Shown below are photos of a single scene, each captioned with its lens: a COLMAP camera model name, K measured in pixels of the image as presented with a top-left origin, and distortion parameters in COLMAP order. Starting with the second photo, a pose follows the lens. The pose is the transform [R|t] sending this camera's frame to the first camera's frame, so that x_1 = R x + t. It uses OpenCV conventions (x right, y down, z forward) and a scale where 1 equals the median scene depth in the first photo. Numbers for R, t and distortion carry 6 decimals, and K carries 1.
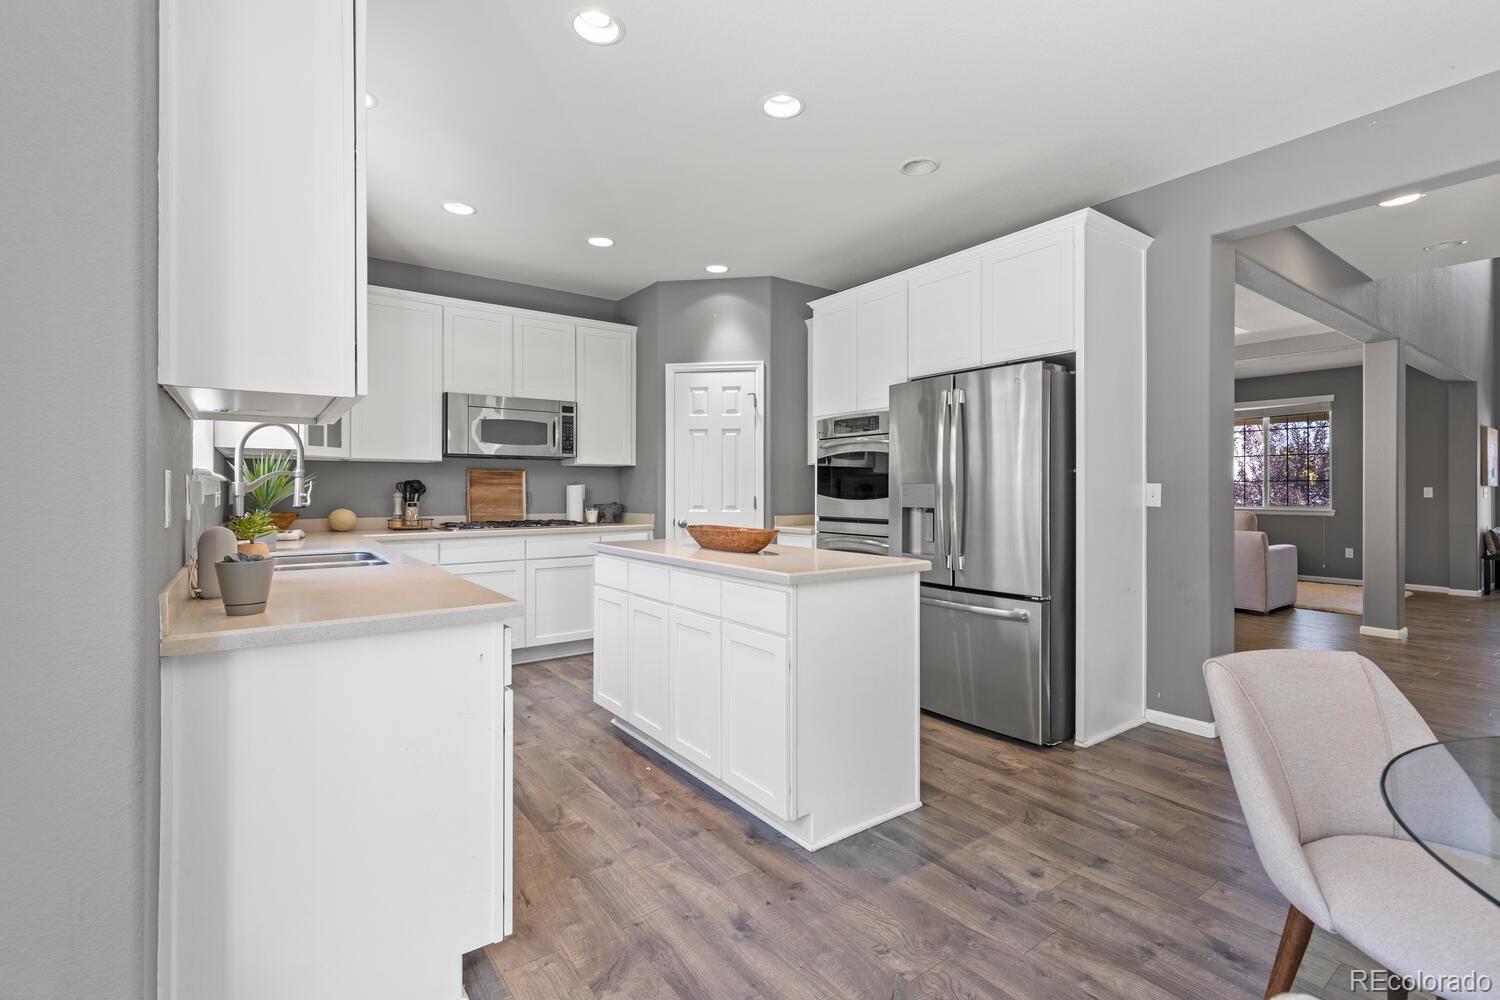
lens RADIAL K [[671.6, 0, 749.0], [0, 671.6, 489.6], [0, 0, 1]] dist [0.007122, -0.001650]
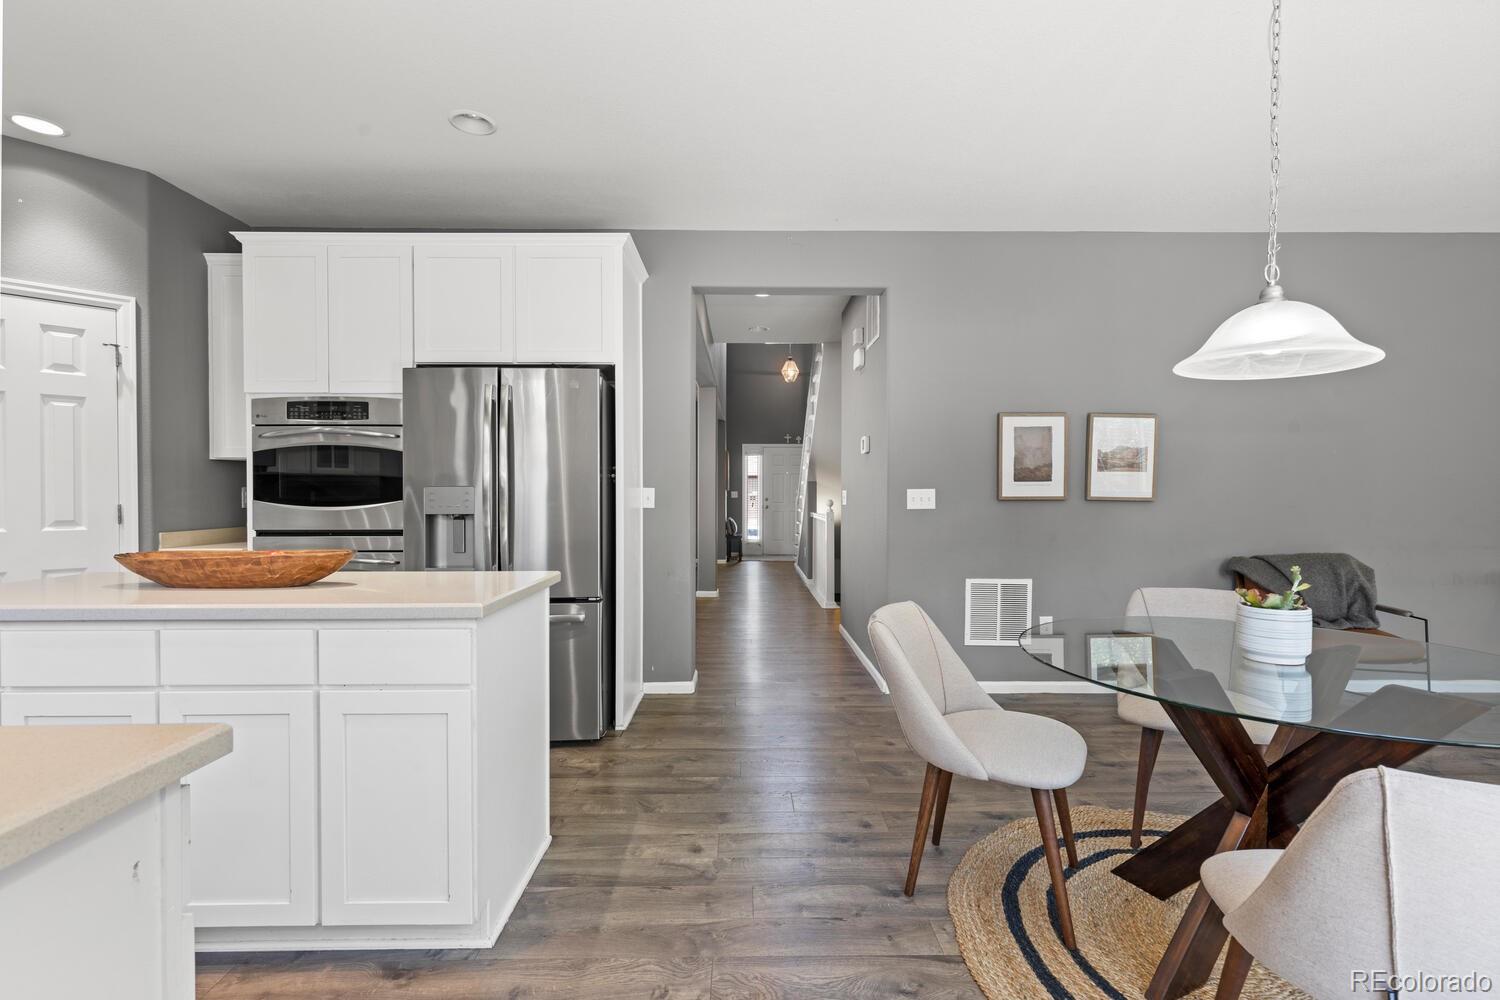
lens RADIAL K [[671.6, 0, 745.8], [0, 671.6, 502.3], [0, 0, 1]] dist [0.007122, -0.001650]
pose [[0.586601, -0.013595, 0.809762, -0.177706], [0.001485, 0.999875, 0.015711, -0.001511], [-0.809875, -0.008014, 0.586548, 0.138800]]
